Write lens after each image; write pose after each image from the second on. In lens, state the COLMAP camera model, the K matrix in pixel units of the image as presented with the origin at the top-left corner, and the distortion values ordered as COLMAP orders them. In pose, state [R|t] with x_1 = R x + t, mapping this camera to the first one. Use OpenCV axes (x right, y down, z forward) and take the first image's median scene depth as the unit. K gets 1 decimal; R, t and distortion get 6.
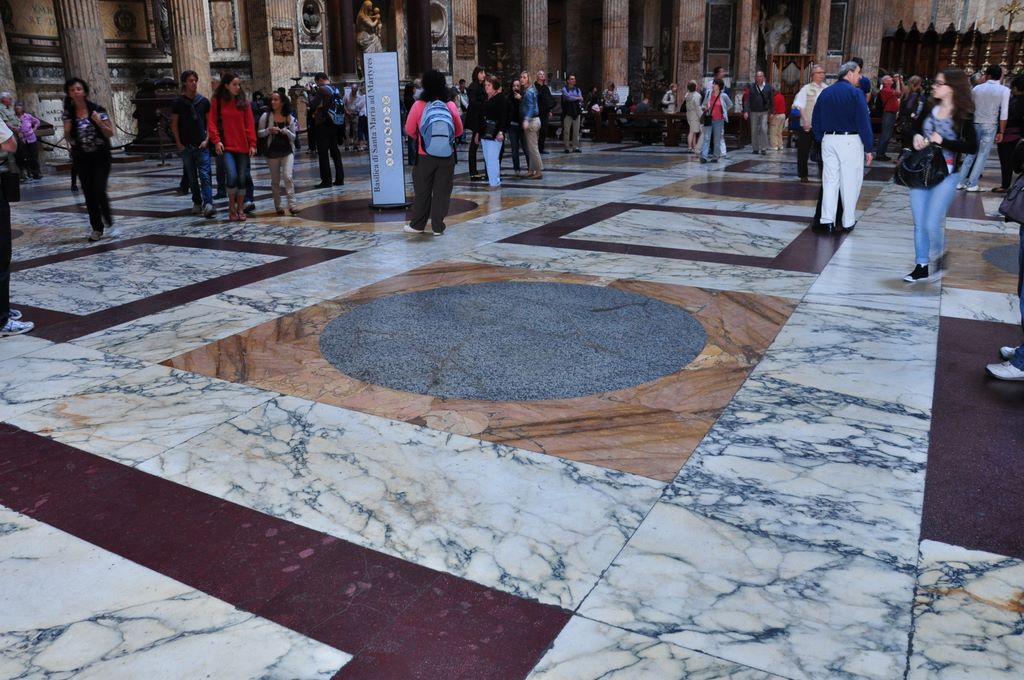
lens RADIAL K [[788.3, 0, 513.4], [0, 788.3, 337.6], [0, 0, 1]] dist [-0.066735, 0.002903]
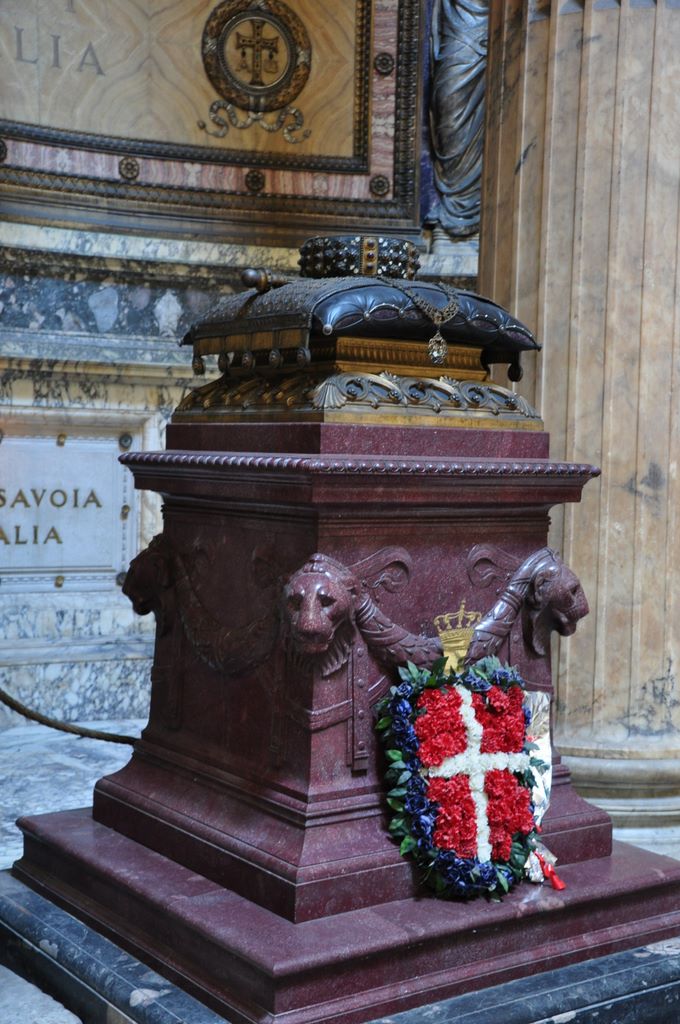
lens RADIAL K [[1413.4, 0, 339.4], [0, 1413.4, 512.5], [0, 0, 1]] dist [0.008700, 0.000000]
pose [[0.901922, 0.048001, -0.429224, -0.328458], [-0.157955, 0.961618, -0.224368, -0.225932], [0.401980, 0.270160, 0.874886, 0.725315]]
